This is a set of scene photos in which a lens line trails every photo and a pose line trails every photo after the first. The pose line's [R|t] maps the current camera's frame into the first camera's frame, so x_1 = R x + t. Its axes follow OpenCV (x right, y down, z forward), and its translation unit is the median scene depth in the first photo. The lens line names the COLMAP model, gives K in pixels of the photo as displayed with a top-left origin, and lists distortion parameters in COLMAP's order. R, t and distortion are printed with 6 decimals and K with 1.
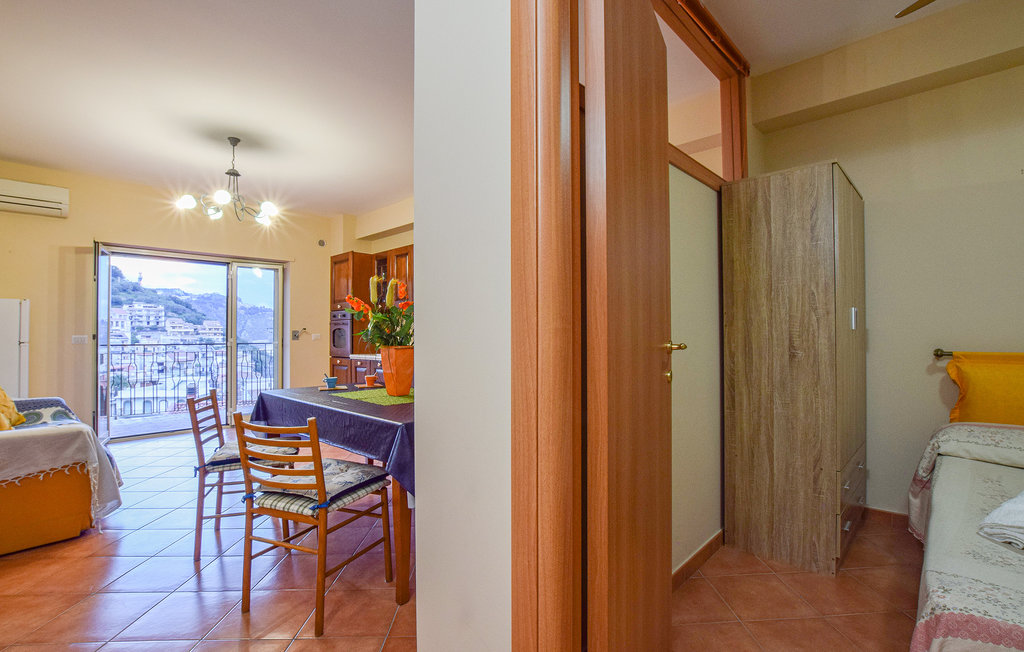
lens RADIAL K [[465.5, 0, 525.8], [0, 465.5, 324.4], [0, 0, 1]] dist [-0.028880, 0.001132]
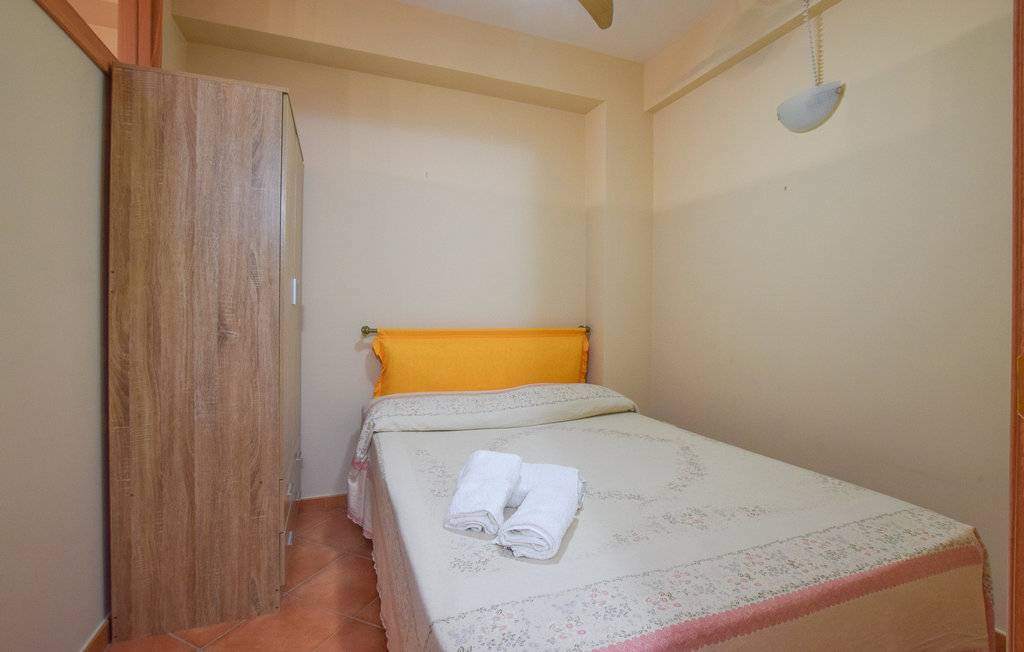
lens RADIAL K [[465.5, 0, 525.8], [0, 465.5, 324.4], [0, 0, 1]] dist [-0.028880, 0.001132]
pose [[0.424714, -0.006894, 0.905301, 0.121680], [-0.036454, 0.999030, 0.024710, 0.011742], [-0.904593, -0.043496, 0.424051, 0.253389]]
